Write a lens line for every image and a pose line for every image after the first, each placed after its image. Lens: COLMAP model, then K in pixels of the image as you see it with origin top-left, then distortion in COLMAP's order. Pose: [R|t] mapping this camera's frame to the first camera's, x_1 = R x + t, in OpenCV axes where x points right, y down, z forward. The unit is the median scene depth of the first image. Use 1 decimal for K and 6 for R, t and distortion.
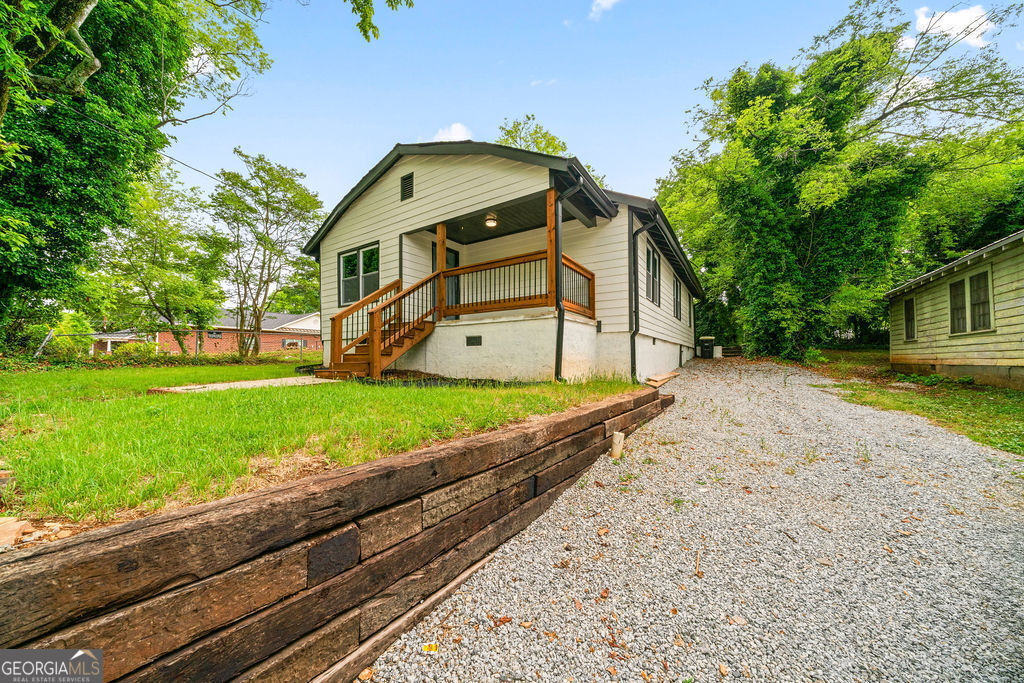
lens RADIAL K [[354.7, 0, 510.3], [0, 354.7, 349.1], [0, 0, 1]] dist [-0.002568, -0.000722]
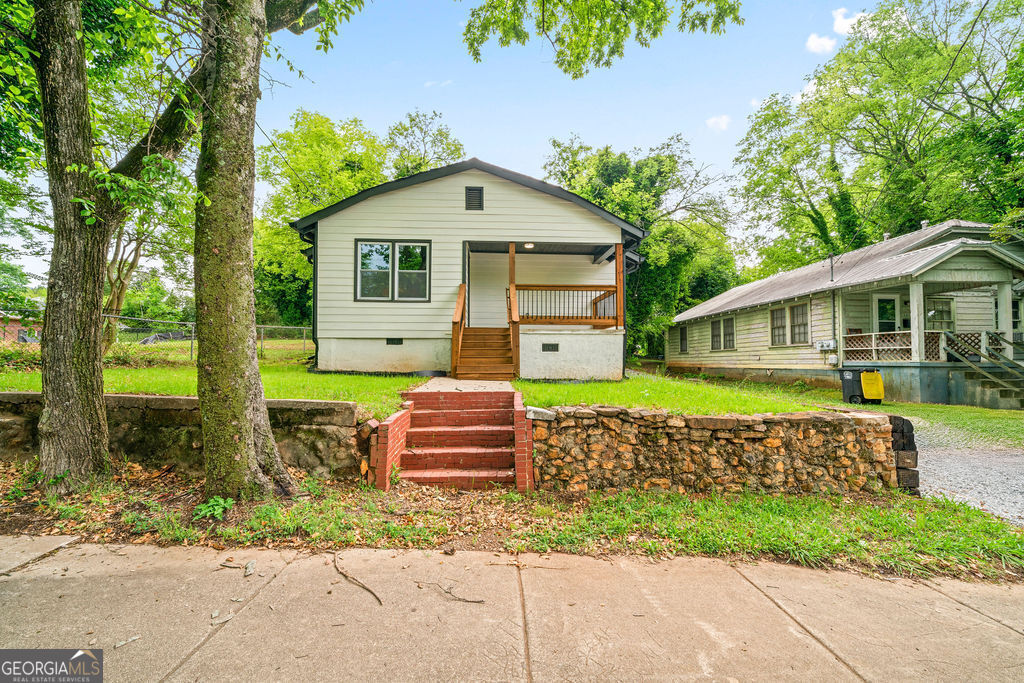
lens RADIAL K [[396.4, 0, 512.5], [0, 396.4, 348.2], [0, 0, 1]] dist [-0.008146, 0.000155]
pose [[0.809677, 0.029095, 0.586154, -0.872362], [-0.025685, 0.999570, -0.014136, 0.001560], [-0.586313, -0.003610, 0.810076, -0.020853]]
